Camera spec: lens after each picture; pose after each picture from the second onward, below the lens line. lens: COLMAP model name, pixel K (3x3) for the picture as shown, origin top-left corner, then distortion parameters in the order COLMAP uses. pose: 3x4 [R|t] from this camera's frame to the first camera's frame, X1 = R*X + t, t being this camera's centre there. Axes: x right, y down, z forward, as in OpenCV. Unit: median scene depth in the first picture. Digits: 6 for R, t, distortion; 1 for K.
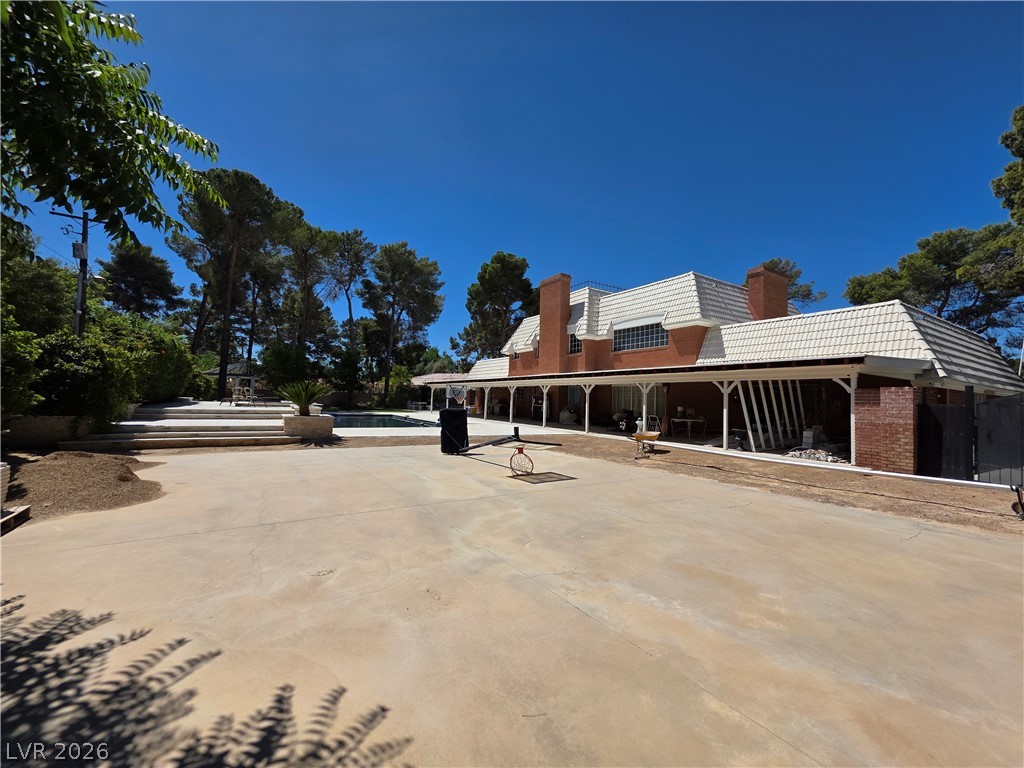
lens RADIAL K [[406.6, 0, 513.1], [0, 406.6, 382.2], [0, 0, 1]] dist [-0.000041, 0.000447]
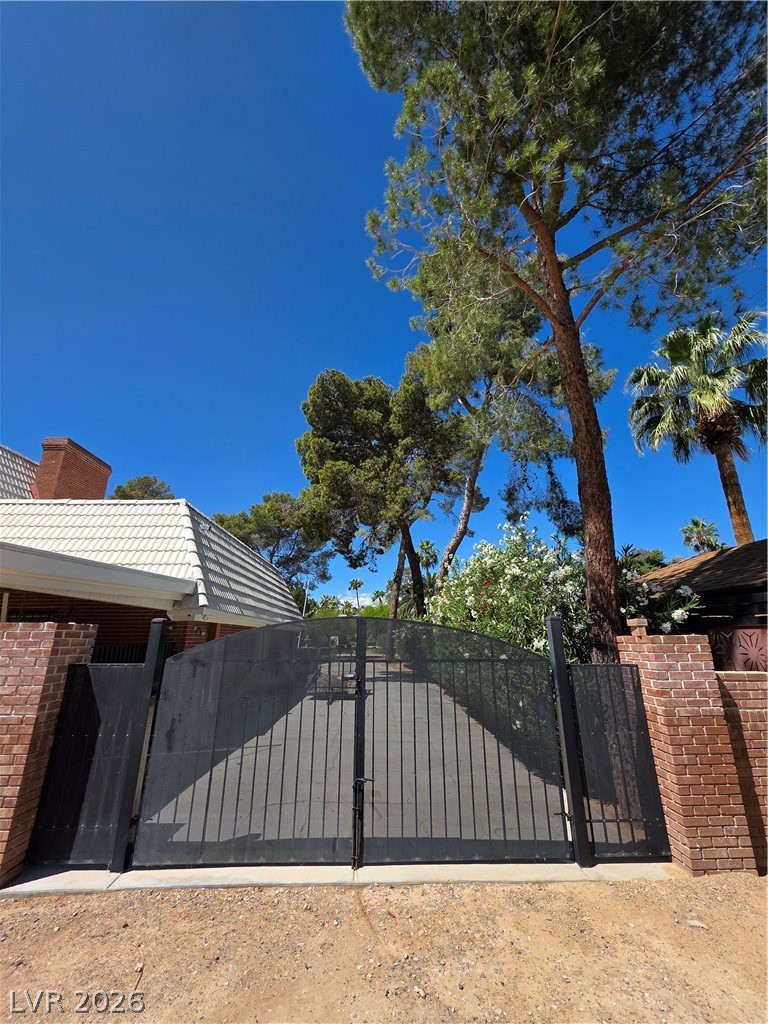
lens RADIAL K [[406.6, 0, 382.7], [0, 406.6, 508.8], [0, 0, 1]] dist [-0.000041, 0.000447]
pose [[0.498282, 0.232921, 0.835143, 0.541495], [-0.017319, 0.965720, -0.259006, 0.001265], [-0.866842, 0.114594, 0.485235, 0.347417]]
